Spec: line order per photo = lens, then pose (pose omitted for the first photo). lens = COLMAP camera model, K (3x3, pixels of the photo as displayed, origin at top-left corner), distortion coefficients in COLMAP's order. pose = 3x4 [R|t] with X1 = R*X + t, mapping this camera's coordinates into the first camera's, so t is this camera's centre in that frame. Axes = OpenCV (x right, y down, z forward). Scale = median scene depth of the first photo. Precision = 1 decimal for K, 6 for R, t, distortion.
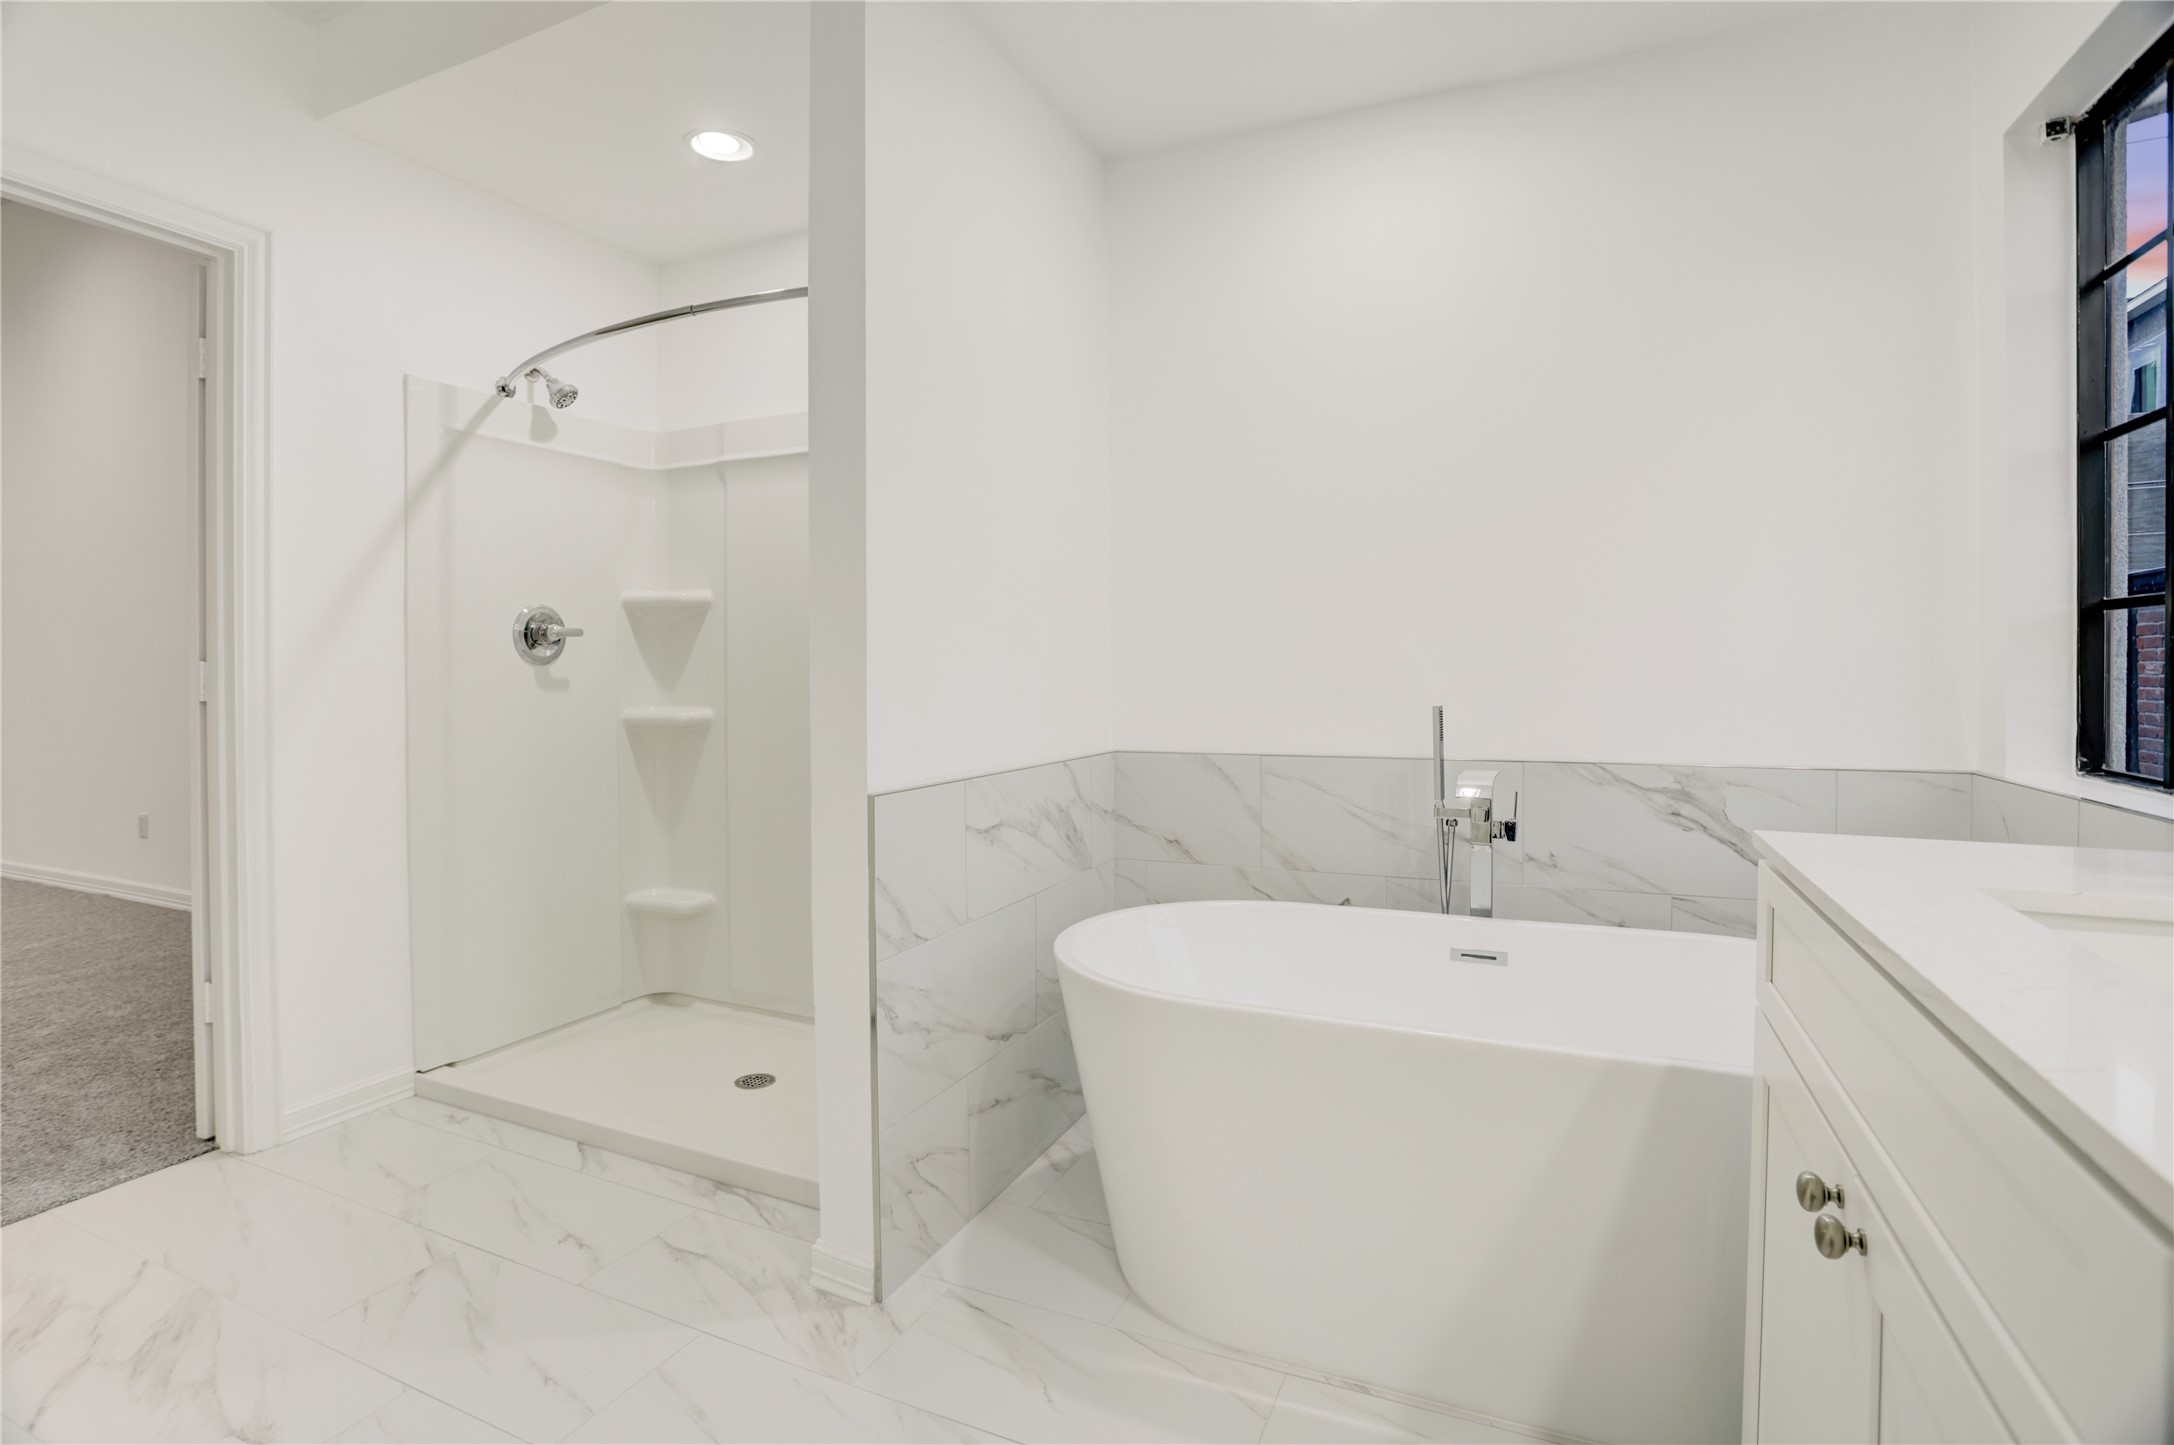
lens RADIAL K [[1075.6, 0, 1094.2], [0, 1075.6, 701.5], [0, 0, 1]] dist [-0.074750, 0.032954]
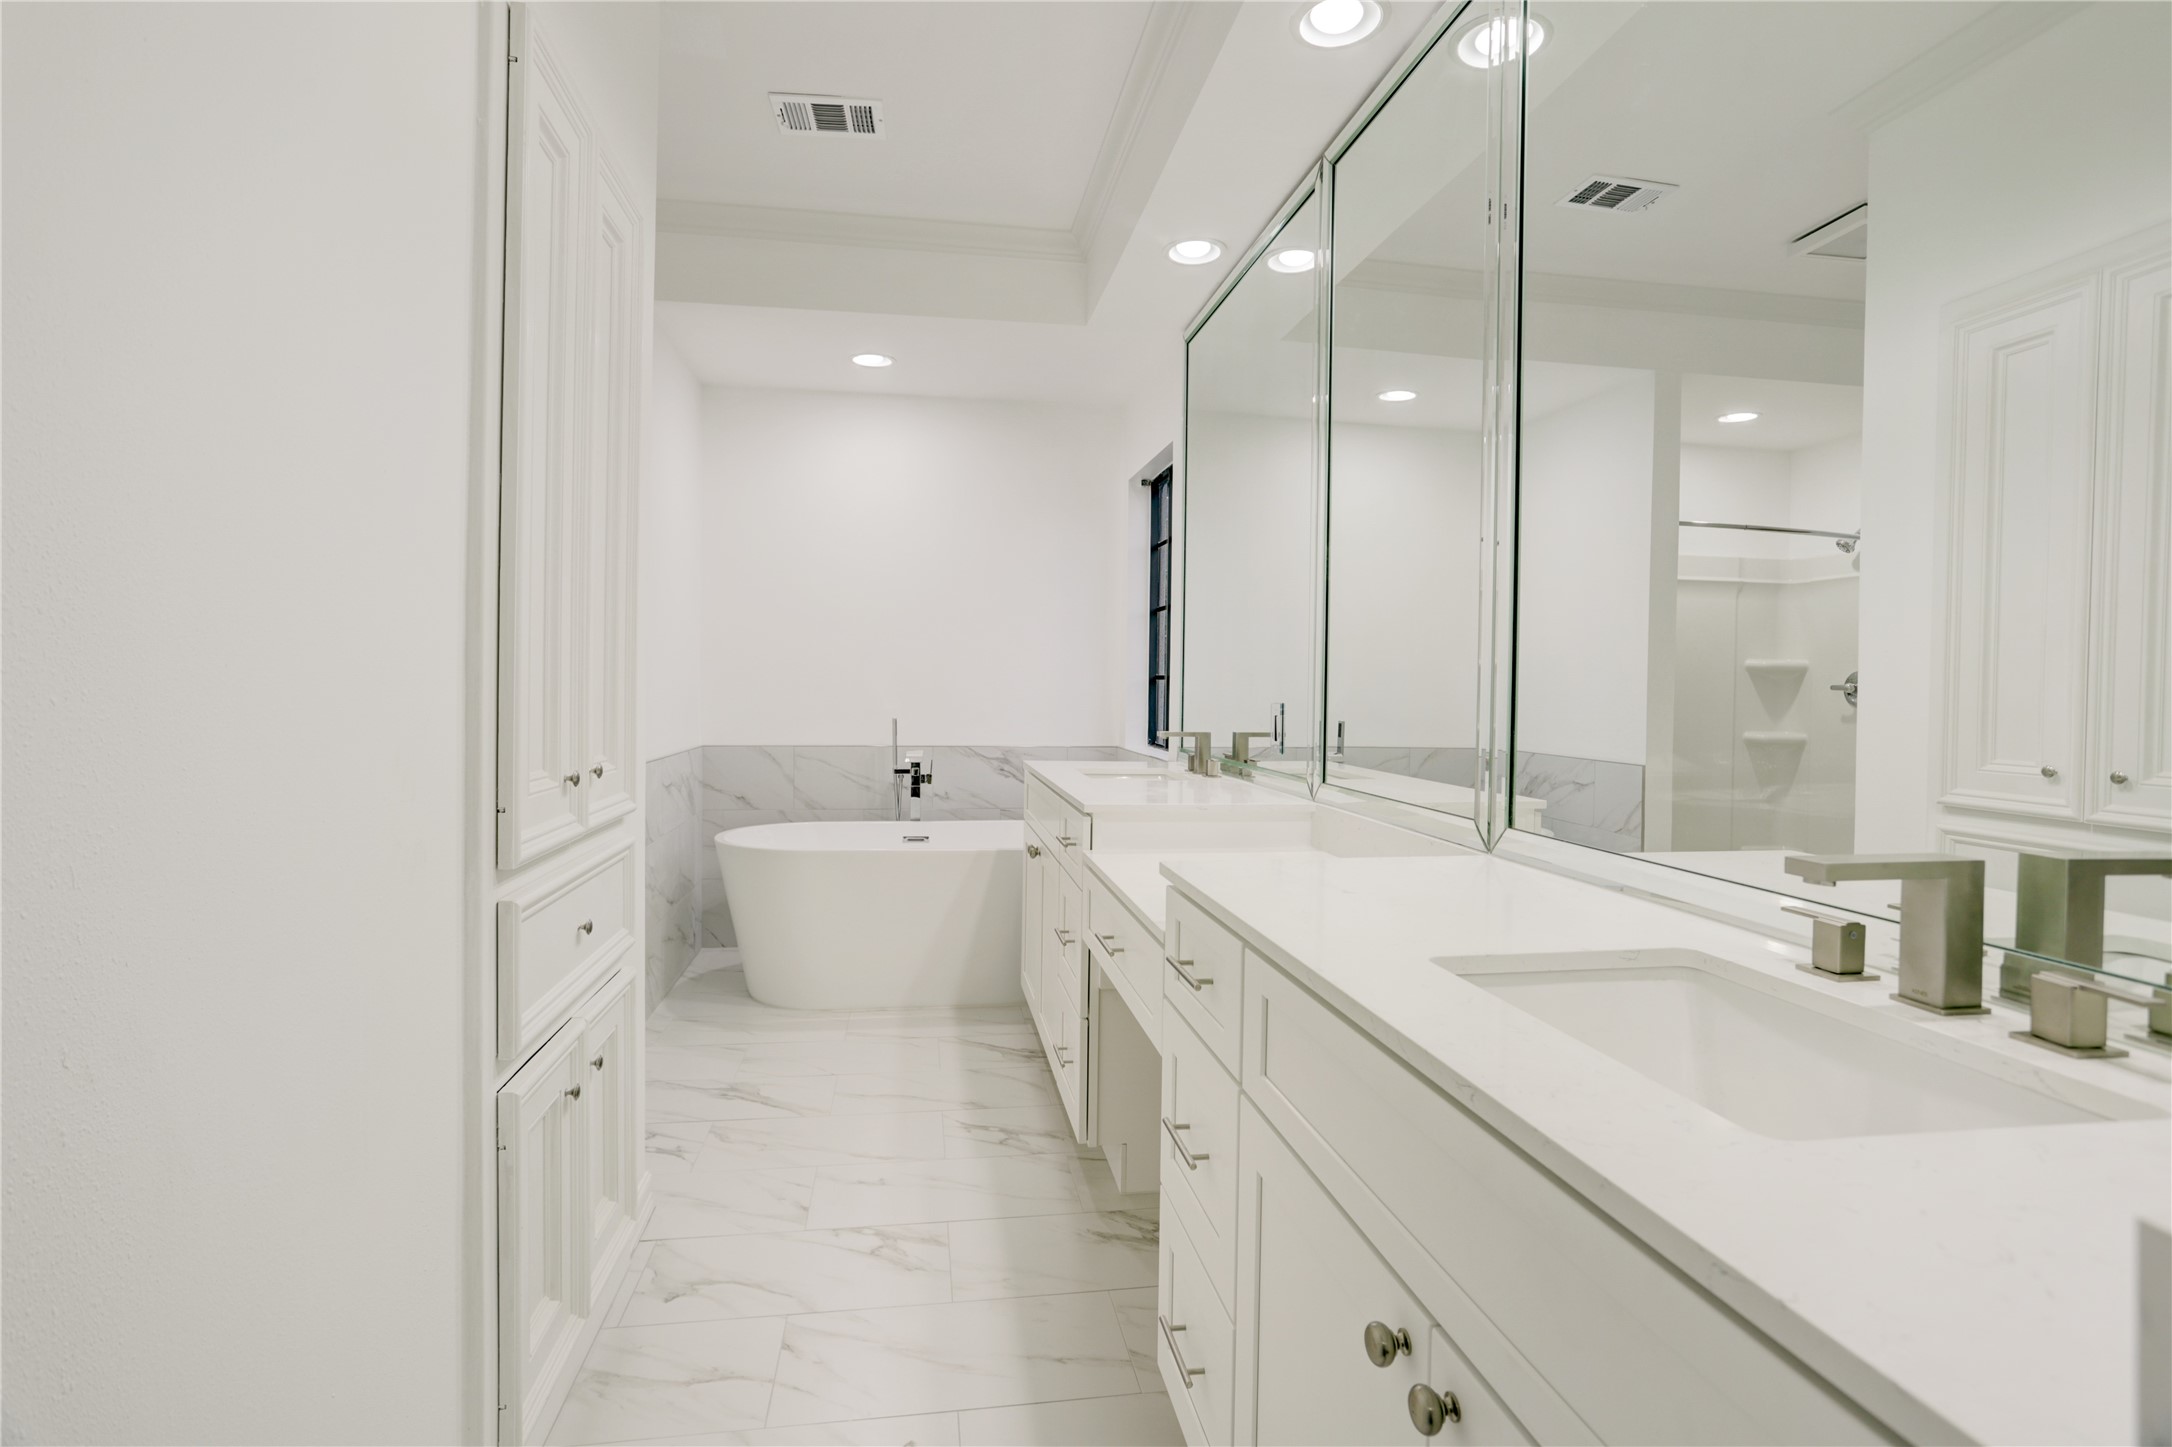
lens RADIAL K [[1074.6, 0, 1093.2], [0, 1074.6, 702.5], [0, 0, 1]] dist [-0.074750, 0.032954]
pose [[0.845090, 0.001947, 0.534621, -0.446679], [-0.001980, 0.999998, -0.000512, -0.027523], [-0.534621, -0.000626, 0.845092, -0.920472]]
